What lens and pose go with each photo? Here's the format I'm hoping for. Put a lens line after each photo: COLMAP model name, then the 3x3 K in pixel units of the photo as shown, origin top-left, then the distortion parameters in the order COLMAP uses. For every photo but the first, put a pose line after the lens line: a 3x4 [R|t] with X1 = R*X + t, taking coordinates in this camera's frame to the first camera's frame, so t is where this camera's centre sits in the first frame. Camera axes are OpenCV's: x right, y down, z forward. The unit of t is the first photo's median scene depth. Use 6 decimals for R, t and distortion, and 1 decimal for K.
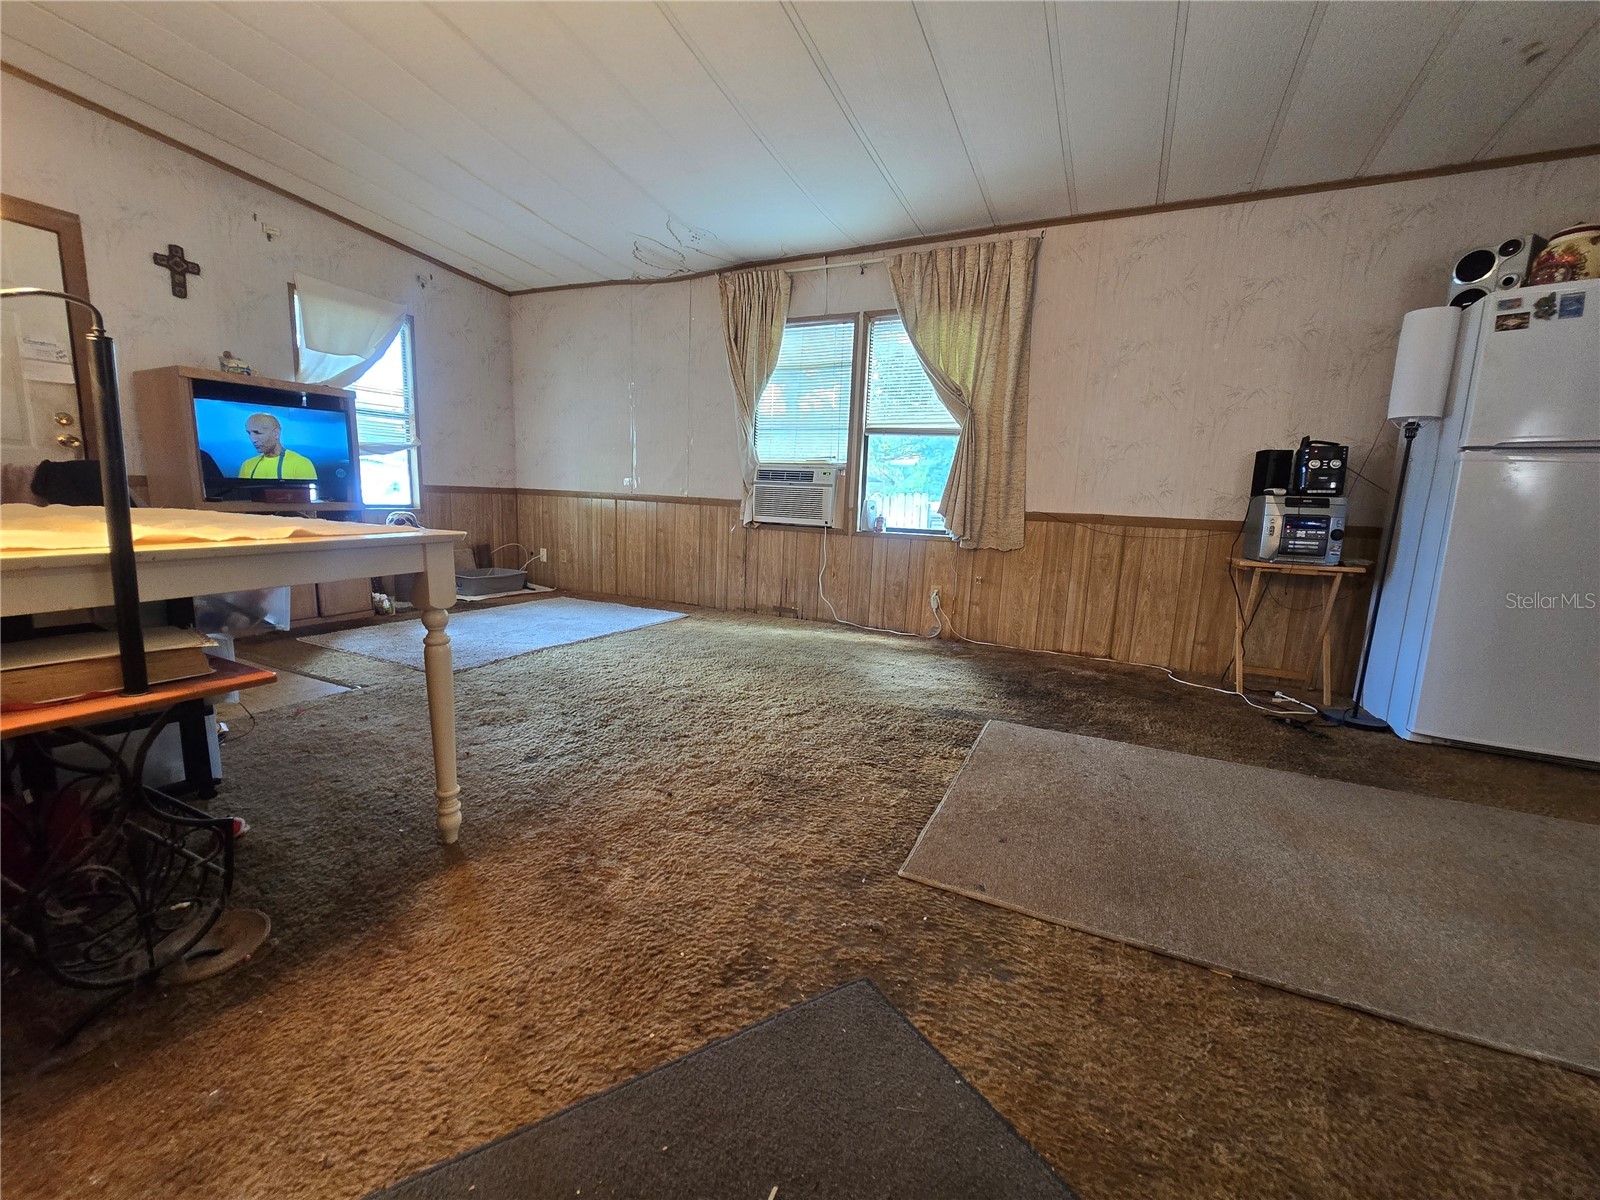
lens RADIAL K [[656.0, 0, 795.1], [0, 656.0, 602.6], [0, 0, 1]] dist [-0.010319, 0.002615]
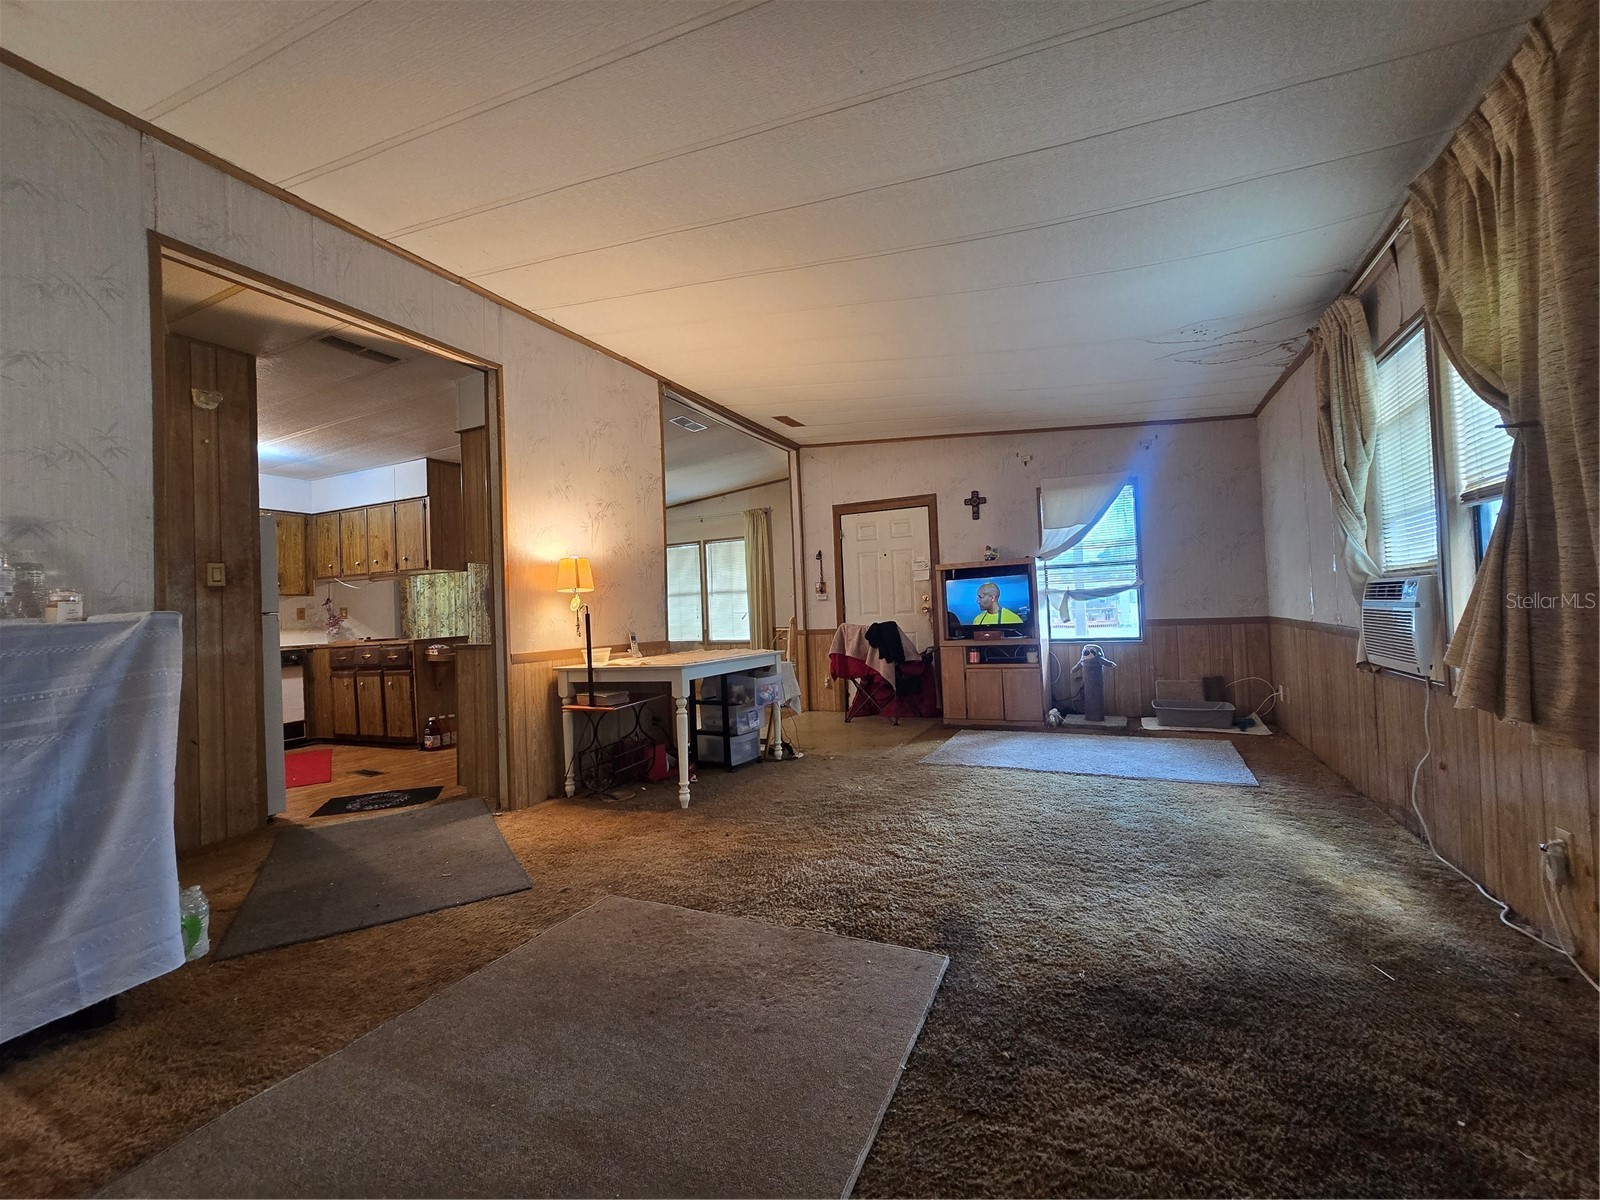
lens RADIAL K [[656.0, 0, 803.3], [0, 656.0, 600.3], [0, 0, 1]] dist [-0.010319, 0.002615]
pose [[0.009217, -0.061678, -0.998054, 0.841490], [-0.121884, 0.990585, -0.062342, -0.113991], [0.992502, 0.122221, 0.001612, 0.655225]]
